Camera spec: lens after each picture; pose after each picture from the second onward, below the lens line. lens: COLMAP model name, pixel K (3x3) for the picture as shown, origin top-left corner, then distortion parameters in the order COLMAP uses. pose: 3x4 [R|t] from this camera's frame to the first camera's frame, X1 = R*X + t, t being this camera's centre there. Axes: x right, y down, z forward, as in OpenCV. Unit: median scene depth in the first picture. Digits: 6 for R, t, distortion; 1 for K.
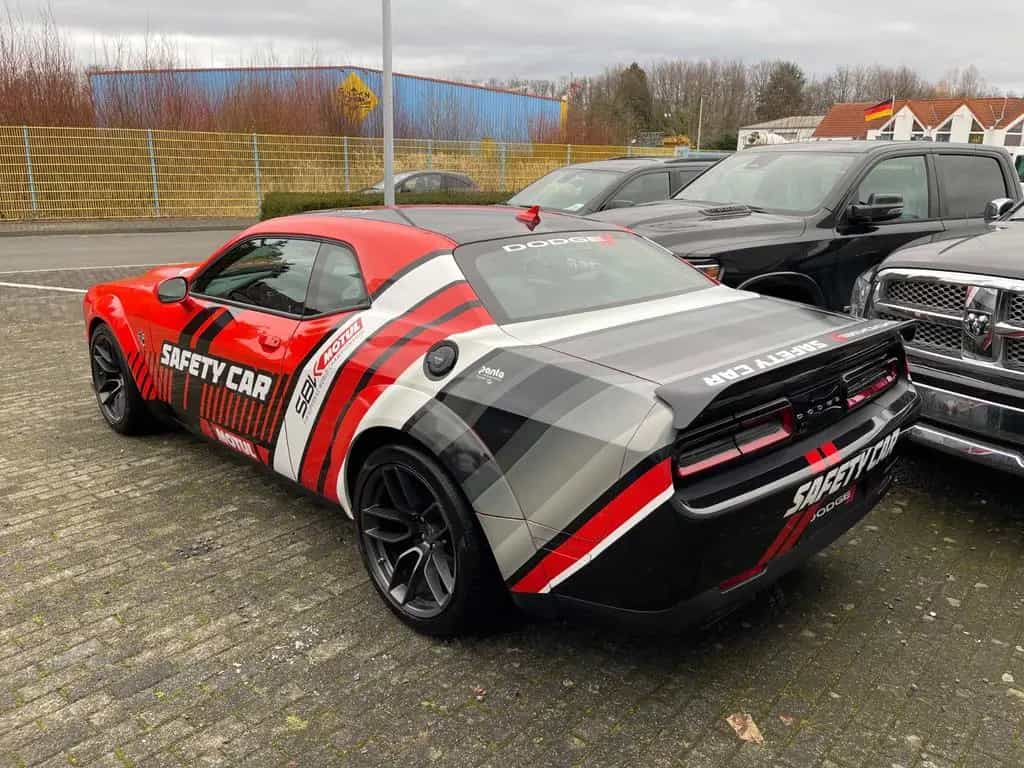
lens RADIAL K [[773.9, 0, 502.0], [0, 773.9, 382.3], [0, 0, 1]] dist [0.076745, -0.097565]
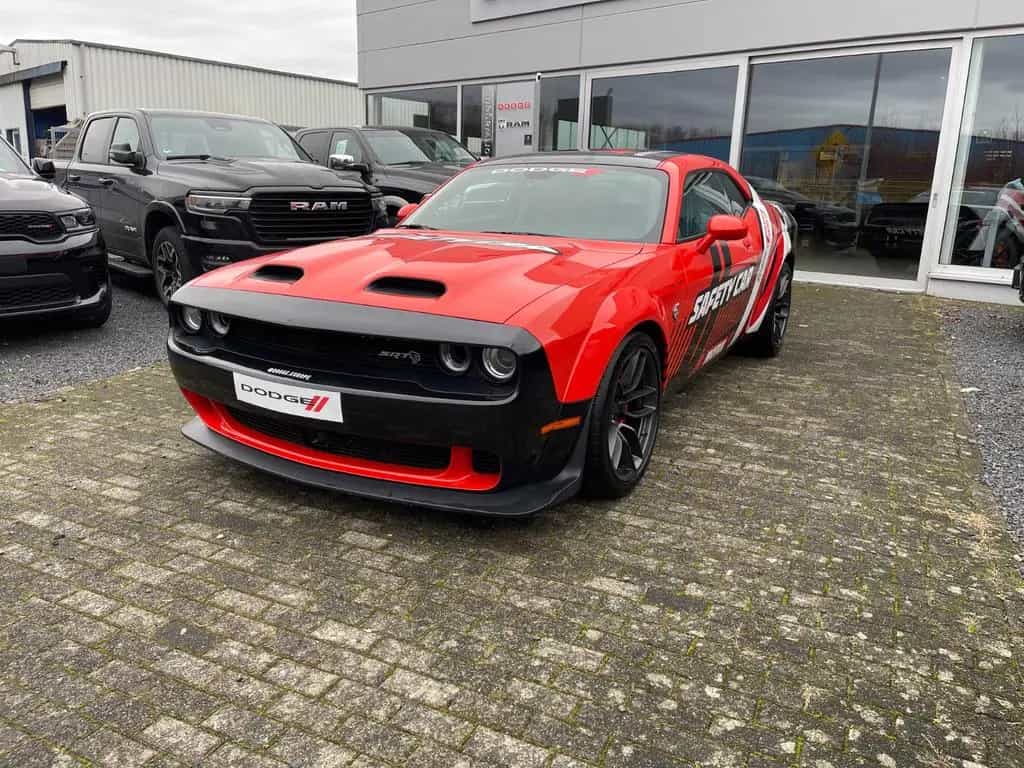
lens RADIAL K [[773.9, 0, 506.0], [0, 773.9, 380.8], [0, 0, 1]] dist [0.076745, -0.097565]
pose [[-0.278805, -0.259979, 0.924488, -1.789773], [0.240614, 0.913044, 0.329325, -0.456035], [-0.929717, 0.314262, -0.192007, 2.032422]]
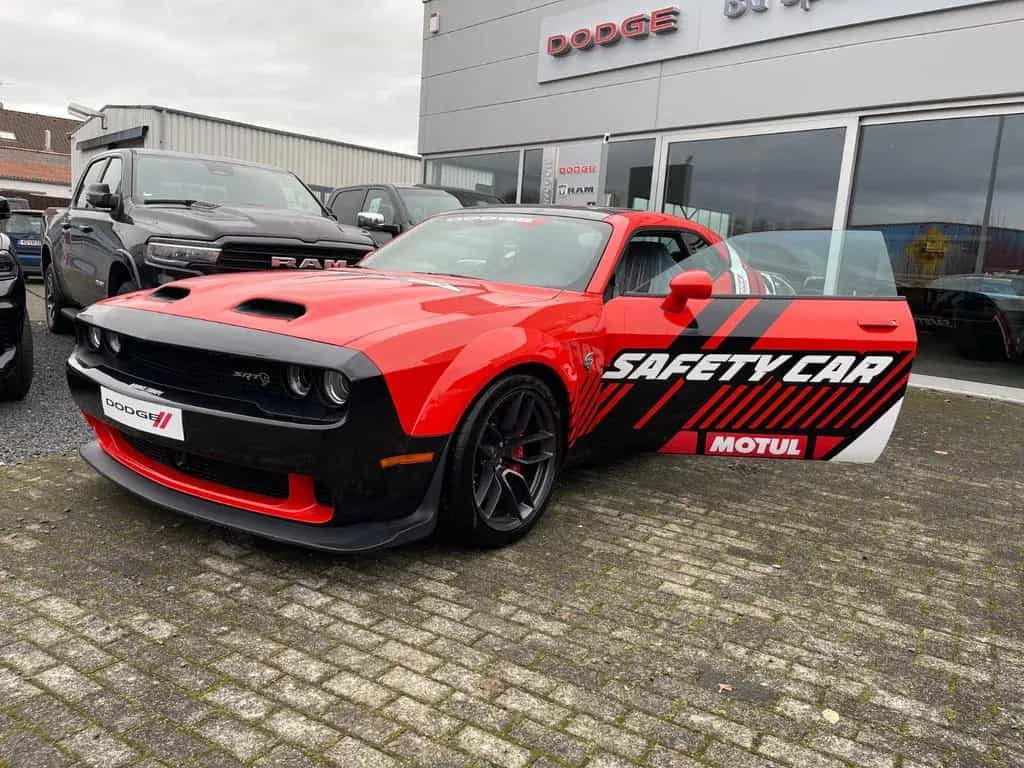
lens RADIAL K [[773.9, 0, 511.1], [0, 773.9, 384.3], [0, 0, 1]] dist [0.076745, -0.097565]
pose [[-0.182772, -0.180515, 0.966441, -1.274391], [0.207912, 0.953671, 0.217449, -0.325872], [-0.960920, 0.240679, -0.136773, 1.794733]]
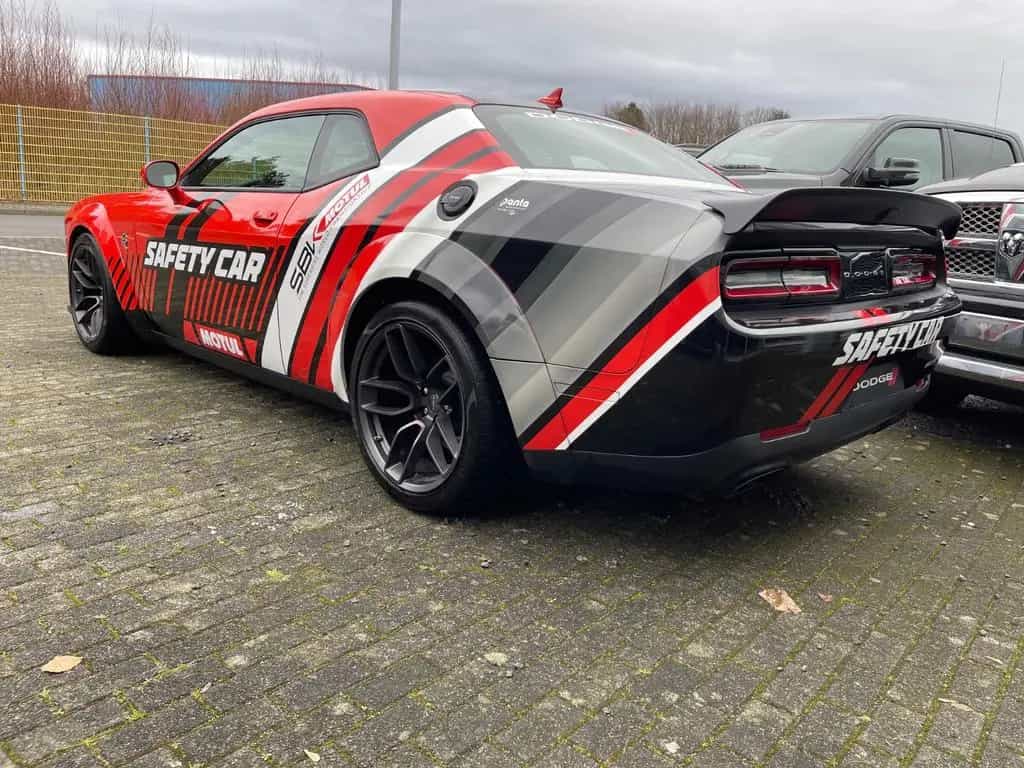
lens RADIAL K [[773.9, 0, 510.7], [0, 773.9, 382.8], [0, 0, 1]] dist [0.076745, -0.097565]
pose [[0.998504, 0.046875, 0.028140, -0.028524], [-0.045701, 0.998114, -0.040980, 0.196662], [-0.030008, 0.039633, 0.998764, 0.086239]]
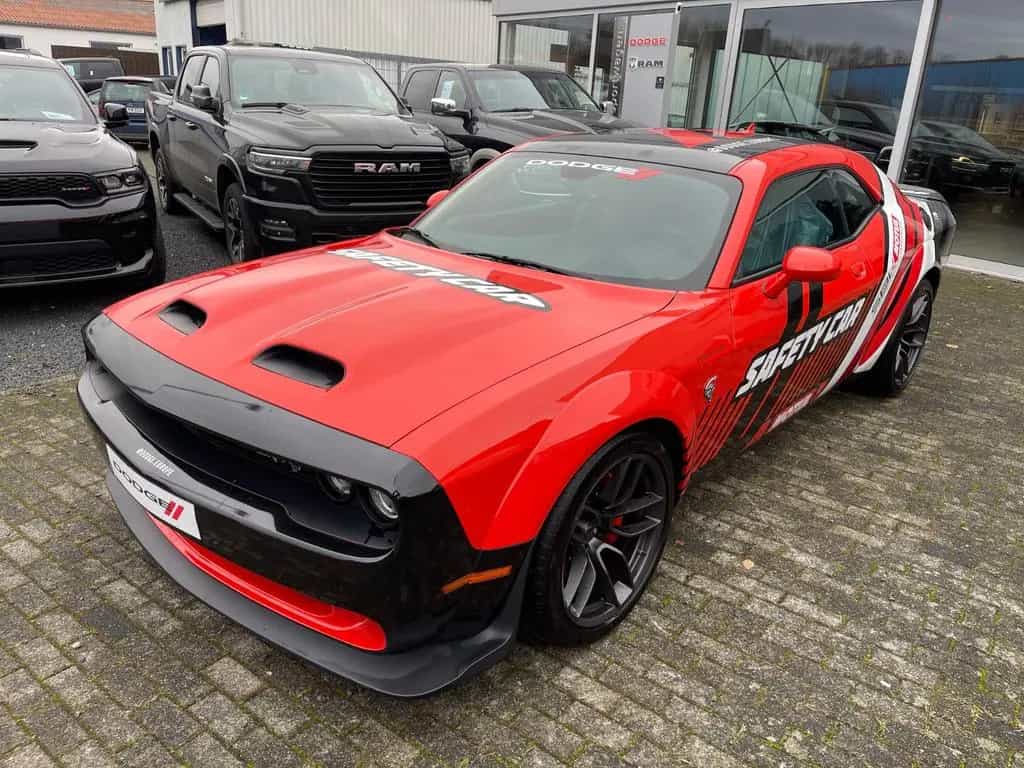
lens RADIAL K [[773.9, 0, 513.1], [0, 773.9, 387.8], [0, 0, 1]] dist [0.076745, -0.097565]
pose [[-0.081838, -0.368791, 0.925903, -1.525489], [0.227468, 0.897587, 0.377618, -0.484995], [-0.970341, 0.241517, 0.010432, 1.725169]]
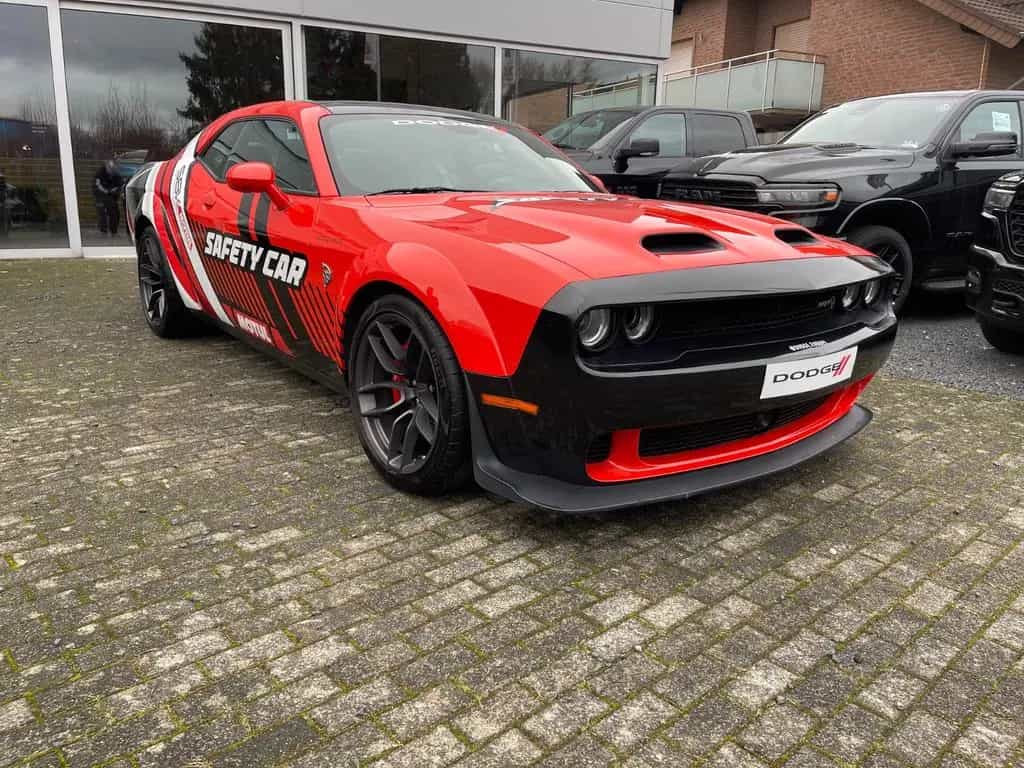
lens RADIAL K [[773.9, 0, 506.9], [0, 773.9, 378.6], [0, 0, 1]] dist [0.076745, -0.097565]
pose [[-0.994775, -0.060165, 0.082477, -0.545761], [-0.010861, 0.865677, 0.500485, -0.604830], [-0.101510, 0.496975, -0.861807, 2.893779]]
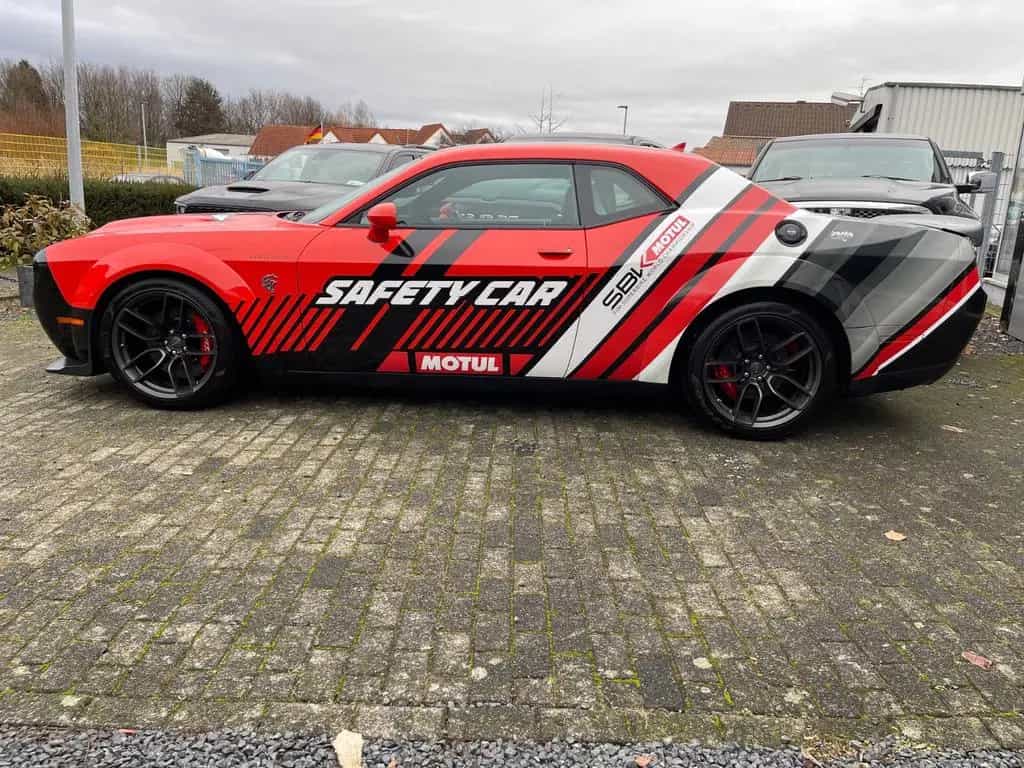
lens RADIAL K [[773.9, 0, 508.8], [0, 773.9, 390.9], [0, 0, 1]] dist [0.076745, -0.097565]
pose [[0.757904, -0.142575, 0.636595, -1.267036], [0.151112, 0.987654, 0.041293, 0.106679], [-0.634623, 0.064901, 0.770092, 0.221148]]
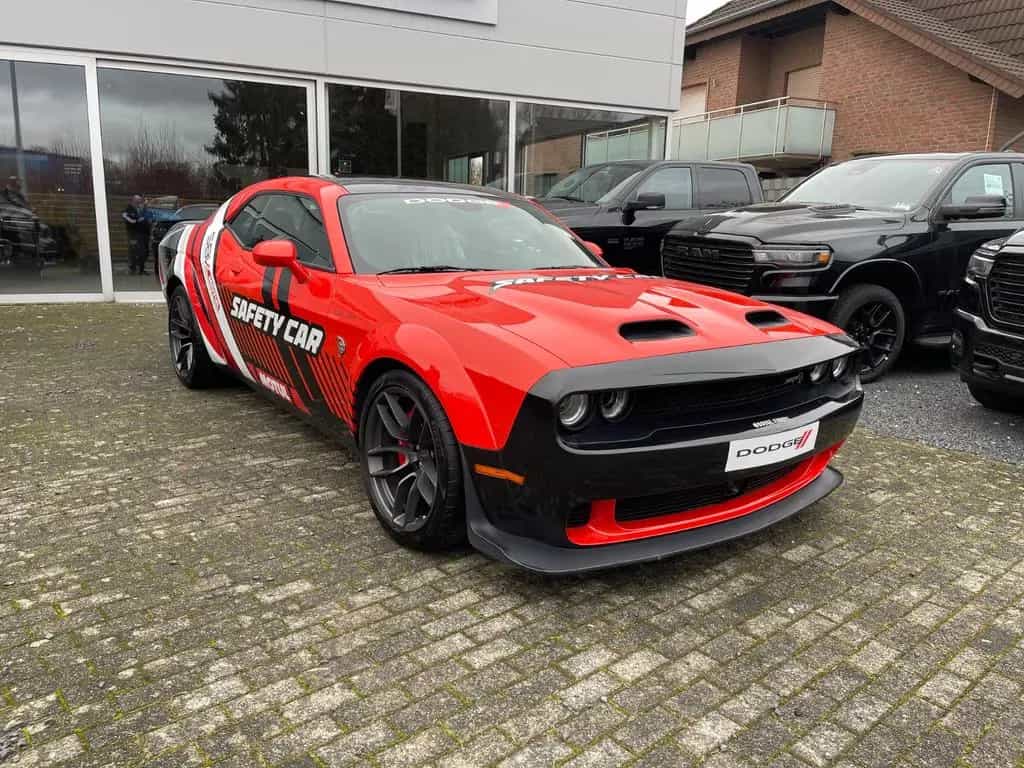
lens RADIAL K [[773.9, 0, 506.9], [0, 773.9, 387.8], [0, 0, 1]] dist [0.076745, -0.097565]
pose [[-0.991948, -0.068264, 0.106675, -0.581568], [-0.009201, 0.878919, 0.476883, -0.697836], [-0.126313, 0.472061, -0.872470, 2.952743]]
